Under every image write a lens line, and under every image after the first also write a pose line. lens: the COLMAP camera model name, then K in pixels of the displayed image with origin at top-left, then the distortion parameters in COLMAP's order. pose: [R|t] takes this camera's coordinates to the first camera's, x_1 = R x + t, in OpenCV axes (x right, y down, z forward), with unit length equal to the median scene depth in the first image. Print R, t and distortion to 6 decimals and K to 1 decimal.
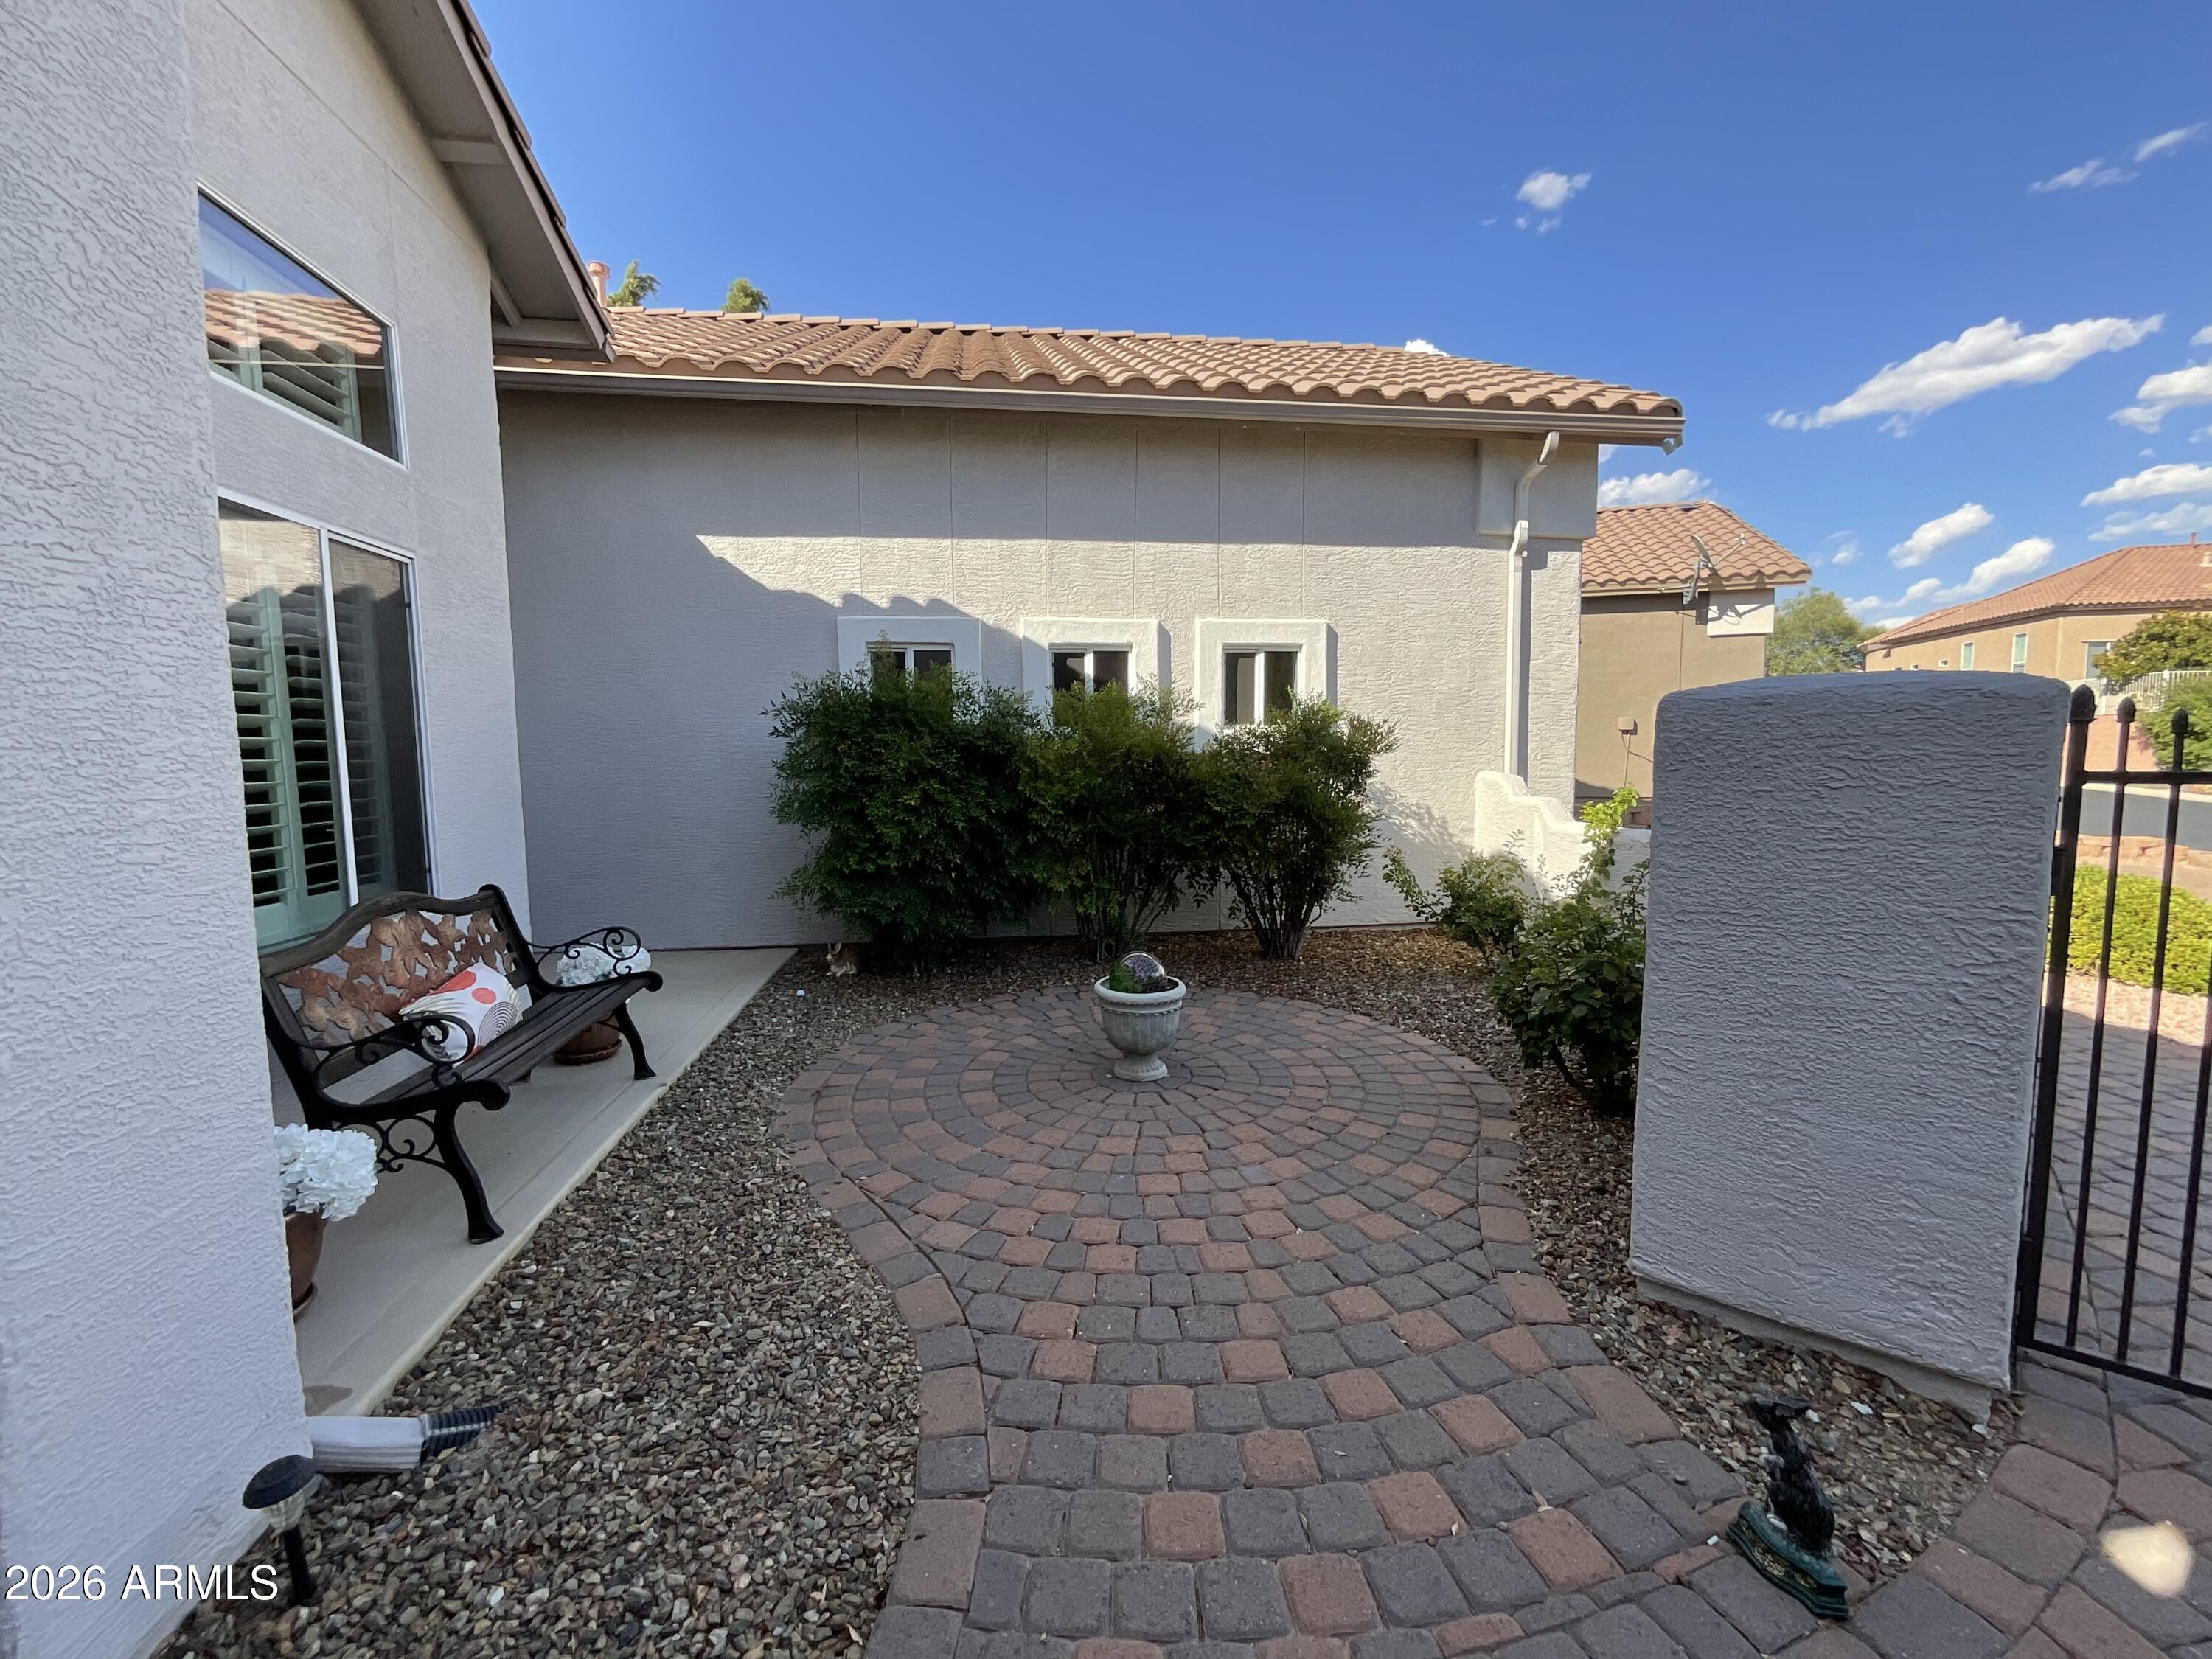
lens RADIAL K [[887.3, 0, 1106.0], [0, 887.3, 829.5], [0, 0, 1]] dist [0.016168, 0.000001]
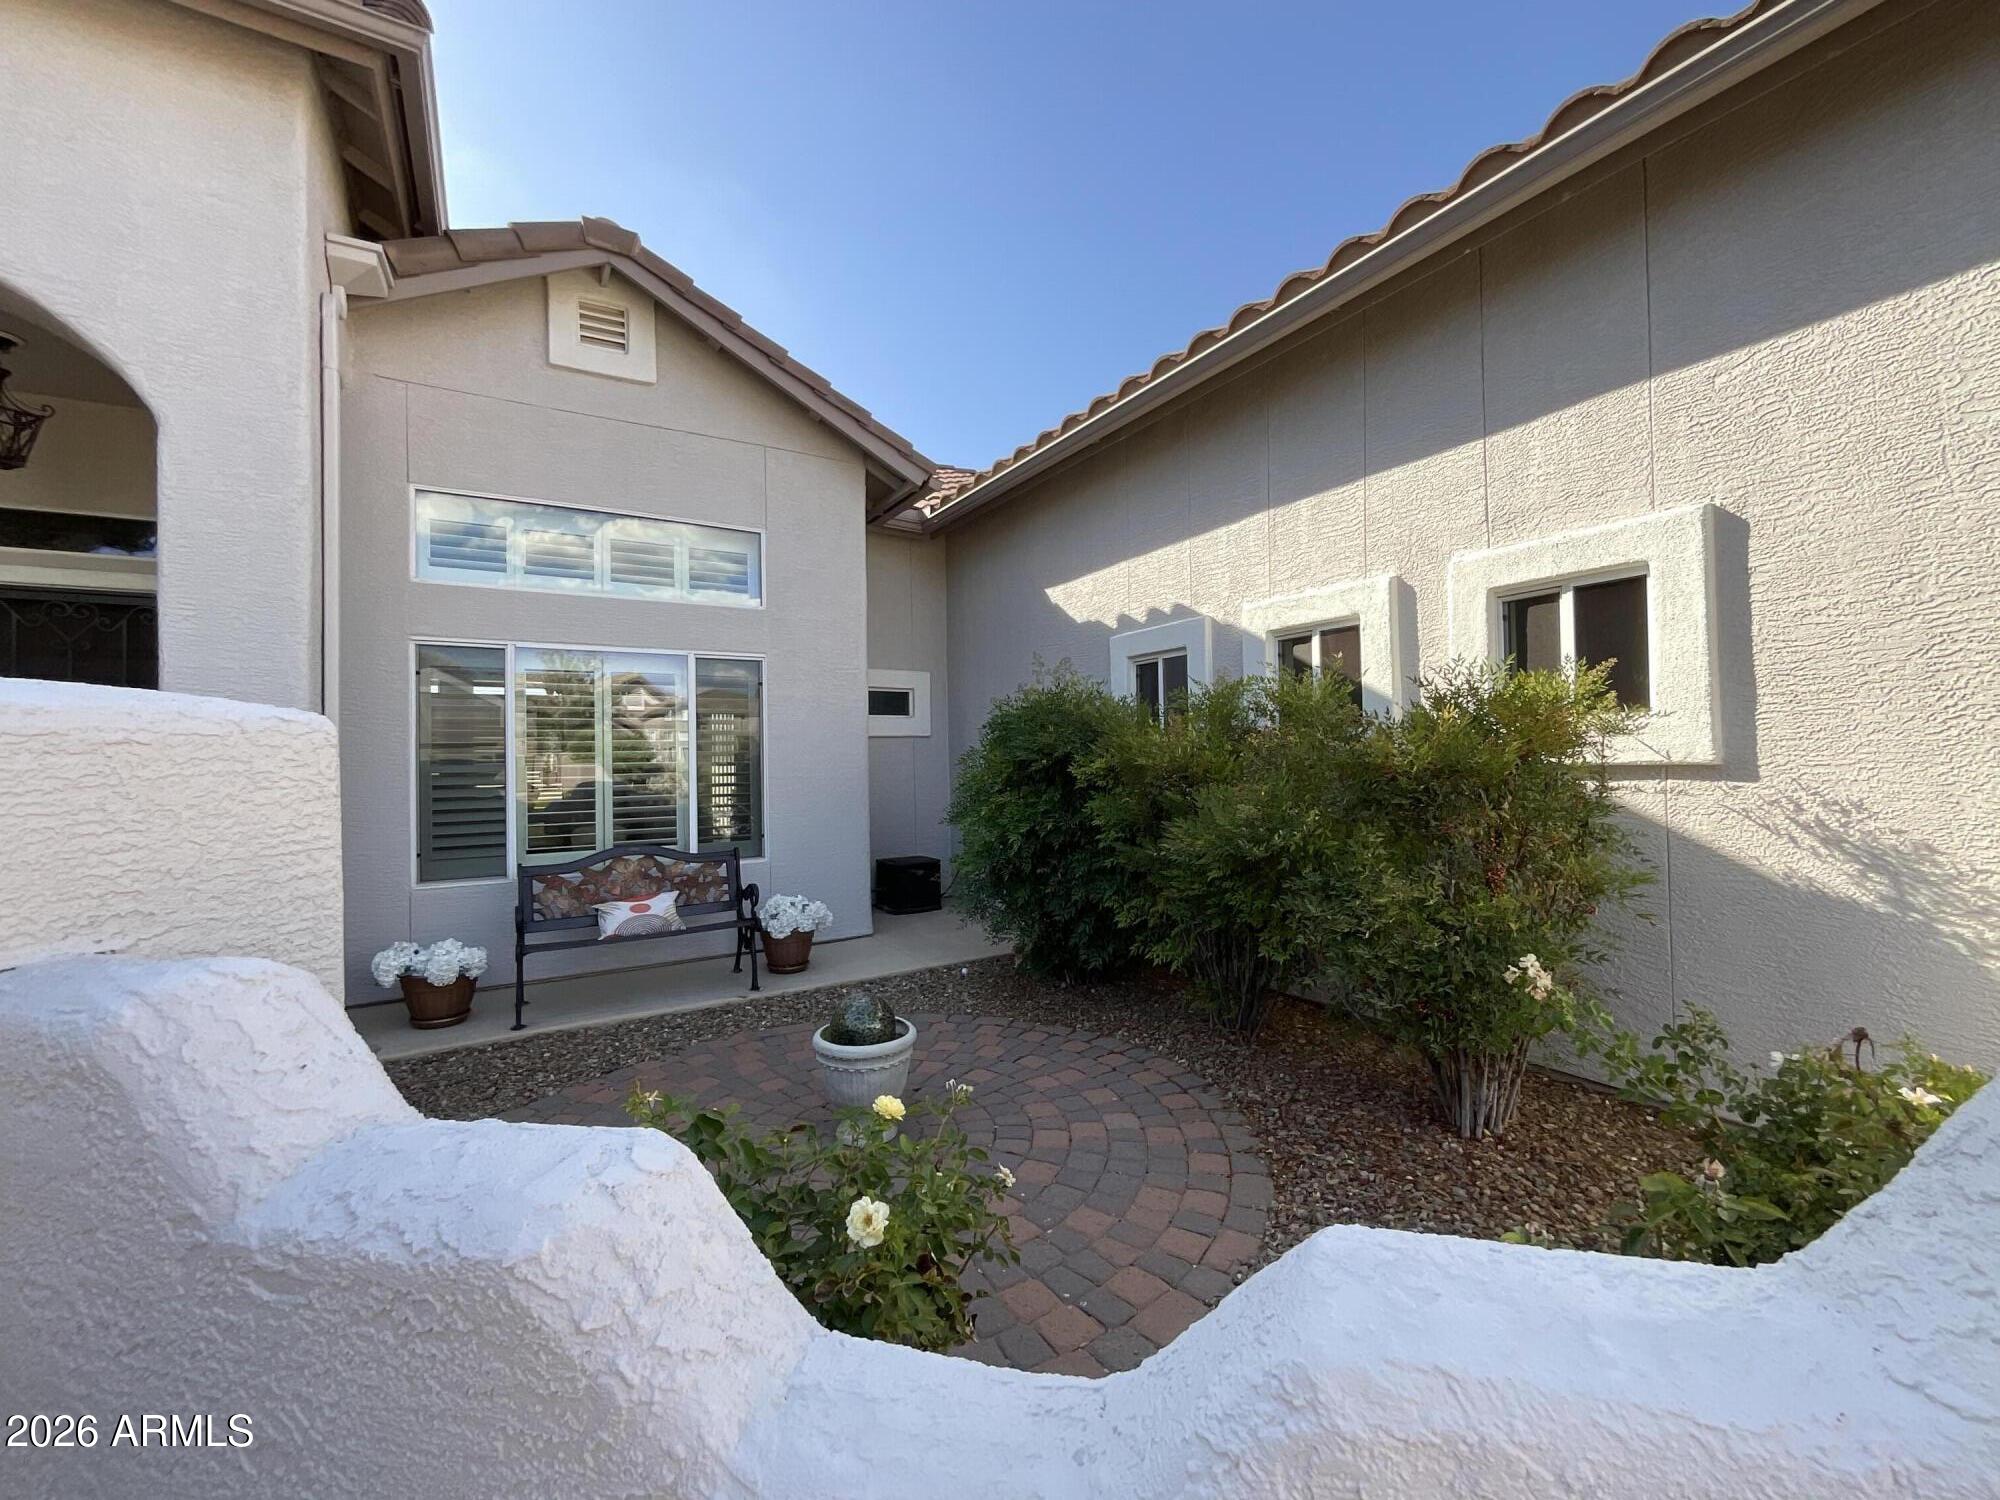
lens RADIAL K [[805.0, 0, 1000.0], [0, 805.0, 750.0], [0, 0, 1]] dist [0.000237, 0.000062]
pose [[0.416016, -0.014600, -0.909240, 0.518461], [-0.065448, 0.996797, -0.045952, -0.048846], [0.906999, 0.078625, 0.413728, 0.475139]]
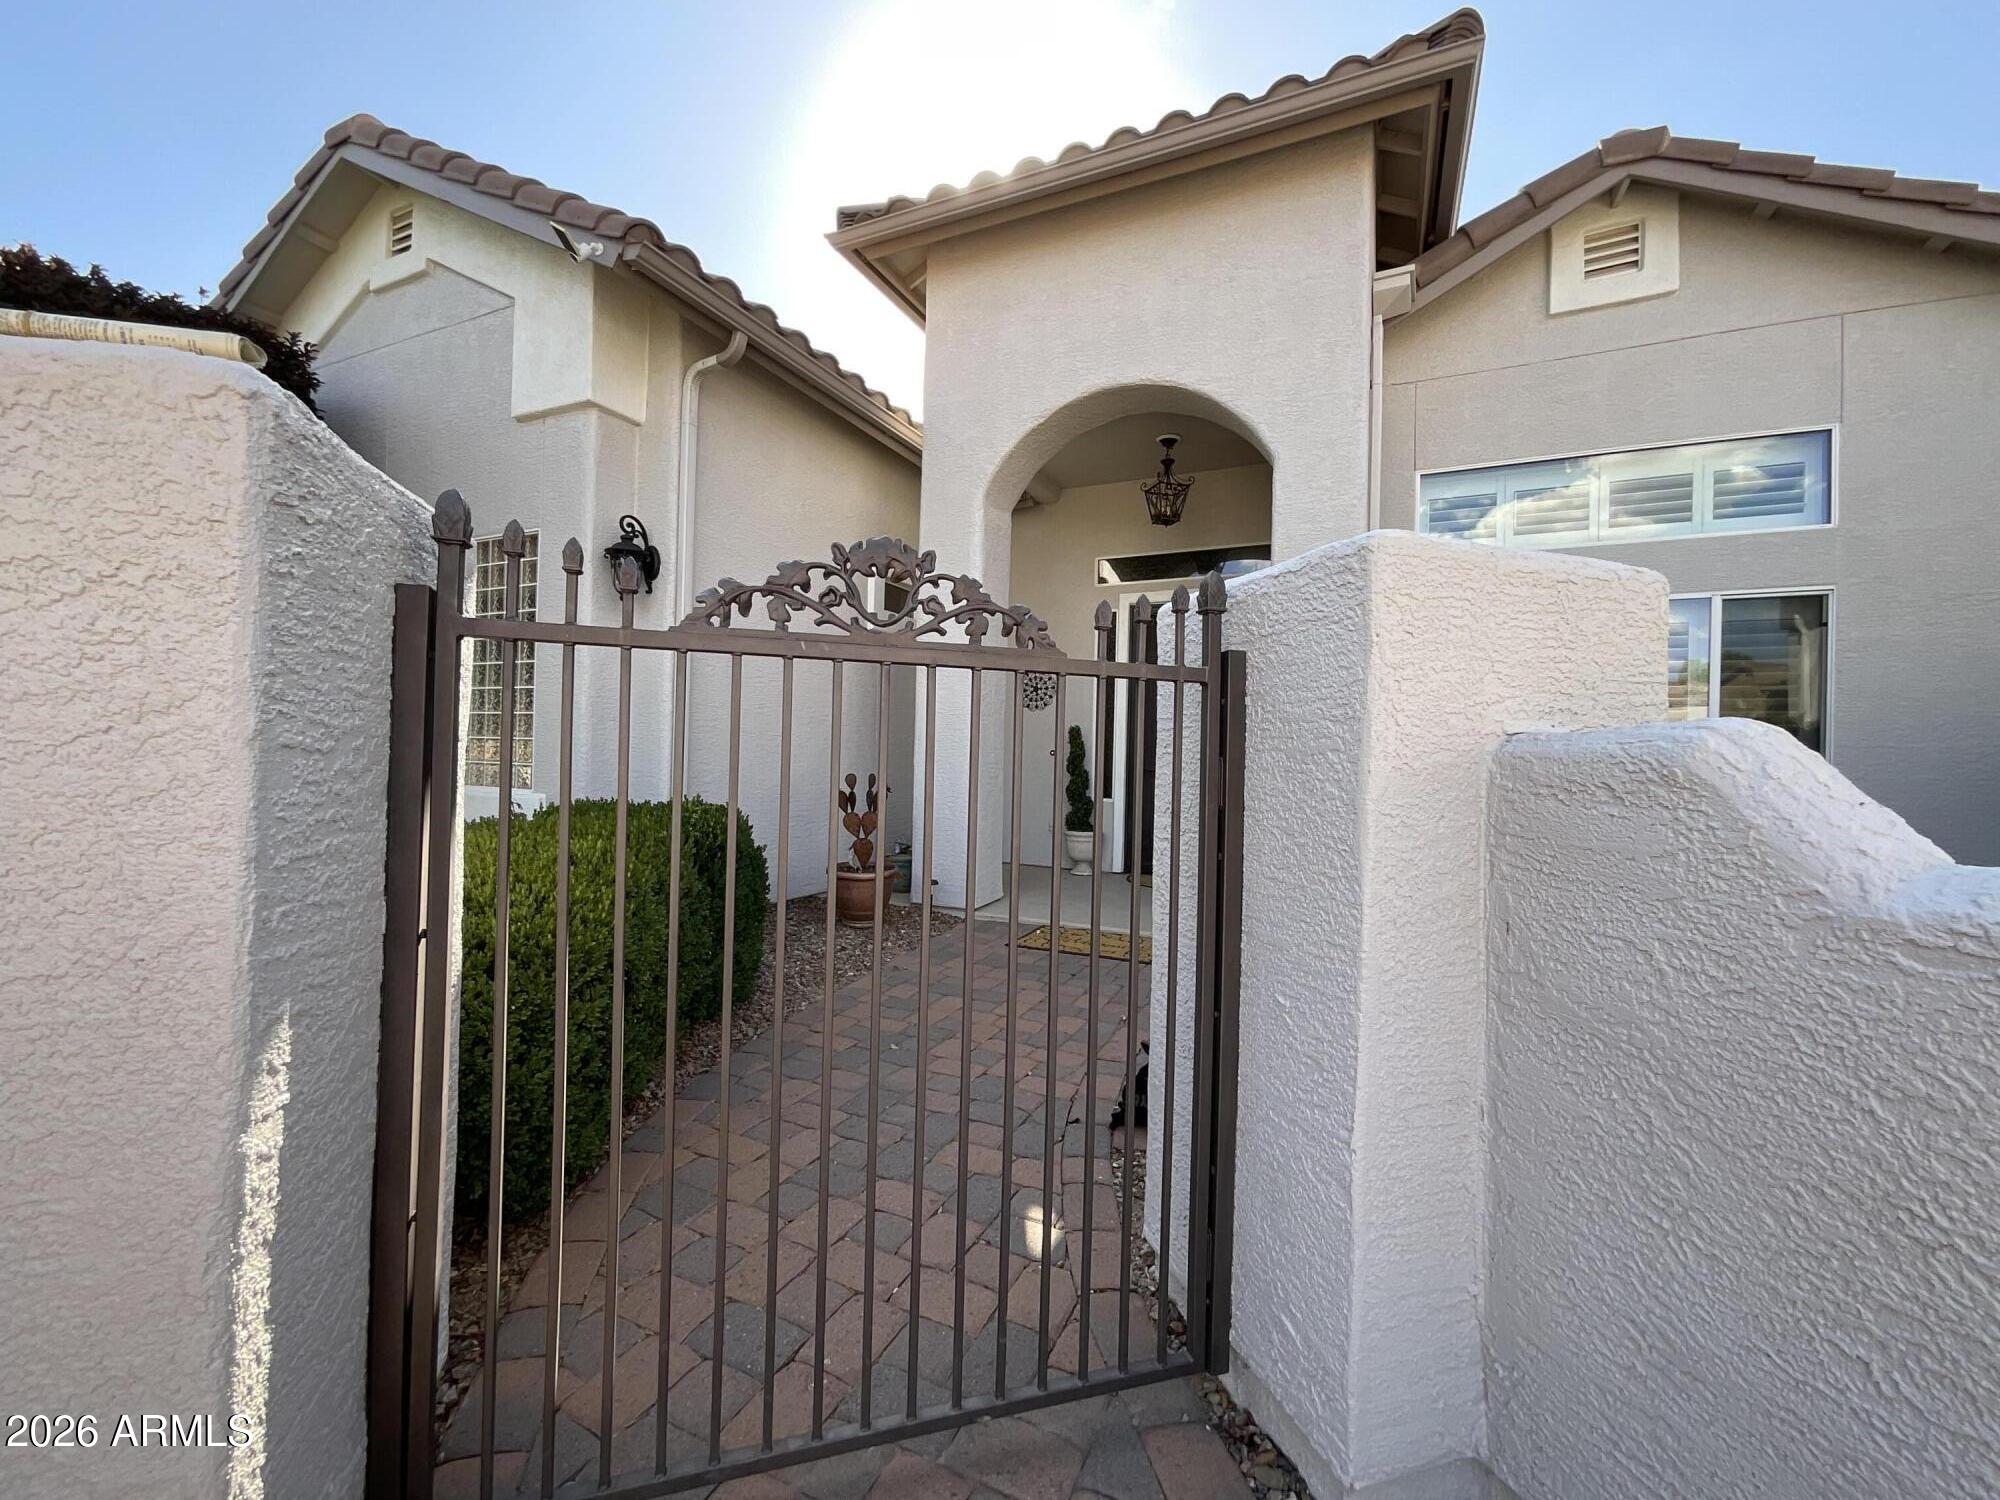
lens RADIAL K [[805.0, 0, 1000.0], [0, 805.0, 750.0], [0, 0, 1]] dist [0.000237, 0.000062]
pose [[-0.537557, -0.012429, -0.843136, 0.557391], [-0.101462, 0.993580, 0.050041, 0.000842], [0.837101, 0.112446, -0.535367, 0.380335]]
